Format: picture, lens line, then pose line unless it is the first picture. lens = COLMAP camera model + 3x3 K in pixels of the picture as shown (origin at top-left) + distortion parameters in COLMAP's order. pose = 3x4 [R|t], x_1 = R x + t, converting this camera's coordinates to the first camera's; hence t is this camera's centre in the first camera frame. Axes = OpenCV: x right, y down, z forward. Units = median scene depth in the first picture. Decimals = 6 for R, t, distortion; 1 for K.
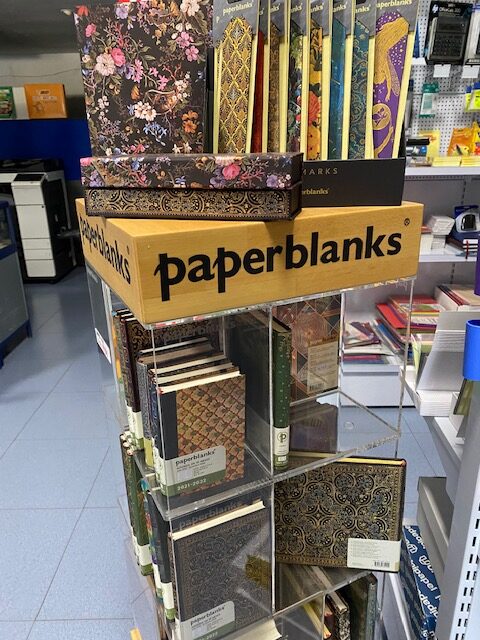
lens RADIAL K [[484.5, 0, 243.5], [0, 484.5, 321.1], [0, 0, 1]] dist [0.007338, -0.000785]
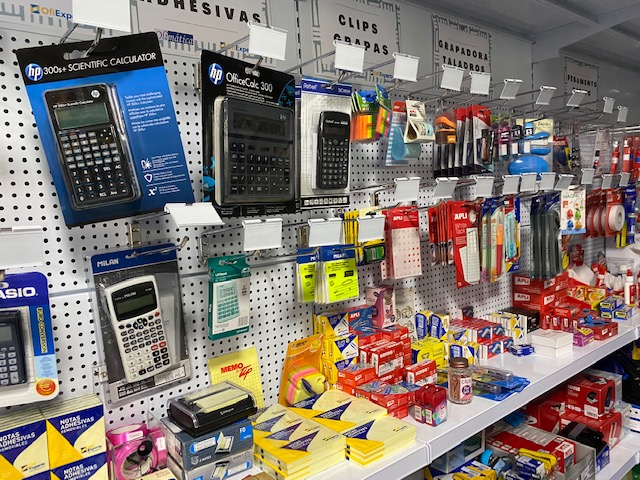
lens RADIAL K [[484.5, 0, 320.9], [0, 484.5, 237.9], [0, 0, 1]] dist [0.007338, -0.000785]
pose [[0.759556, -0.075310, 0.646068, 0.205744], [0.255580, 0.947939, -0.189976, -0.418399], [-0.598125, 0.309420, 0.739260, 0.688938]]
